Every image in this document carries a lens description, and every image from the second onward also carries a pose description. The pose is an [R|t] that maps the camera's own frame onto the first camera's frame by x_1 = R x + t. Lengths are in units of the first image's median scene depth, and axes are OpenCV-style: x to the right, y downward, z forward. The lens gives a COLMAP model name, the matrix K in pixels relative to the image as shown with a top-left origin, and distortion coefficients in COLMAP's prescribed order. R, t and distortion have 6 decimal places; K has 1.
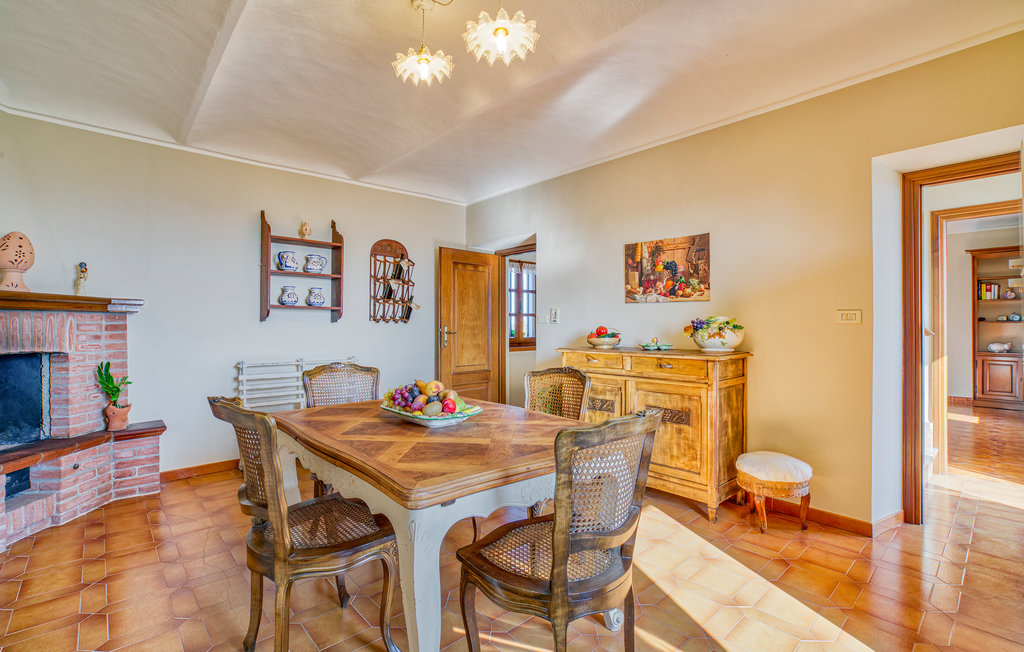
lens RADIAL K [[475.1, 0, 511.1], [0, 475.1, 328.9], [0, 0, 1]] dist [-0.001970, 0.001876]
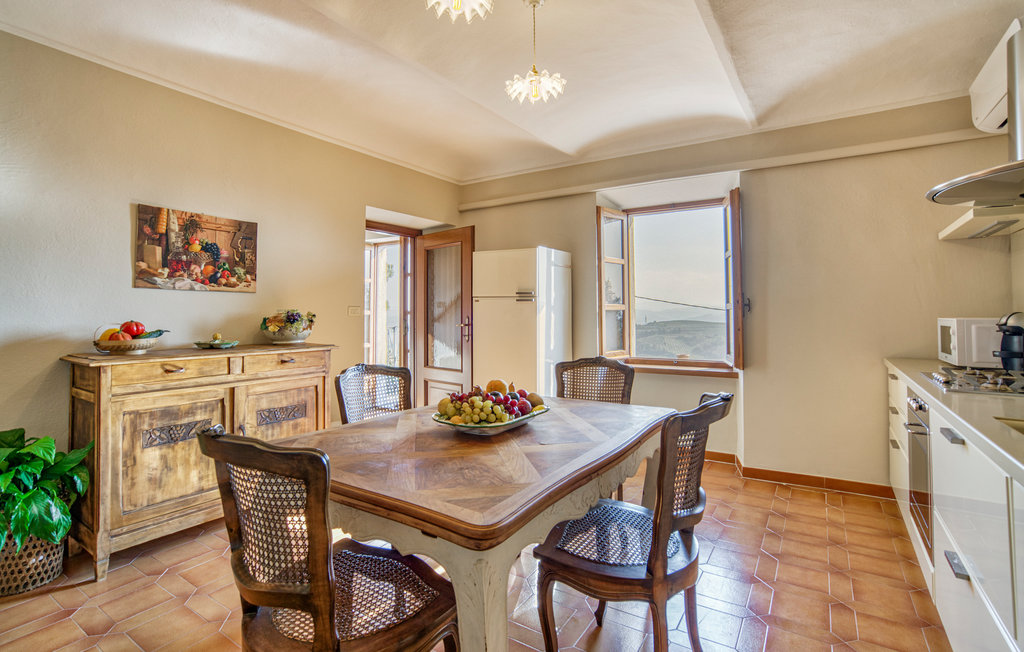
lens RADIAL K [[475.1, 0, 527.7], [0, 475.1, 298.2], [0, 0, 1]] dist [-0.001970, 0.001876]
pose [[-0.257024, 0.031881, 0.965879, -0.622421], [0.011144, 0.999487, -0.030025, -0.012334], [-0.966341, 0.003047, -0.257247, 0.674702]]
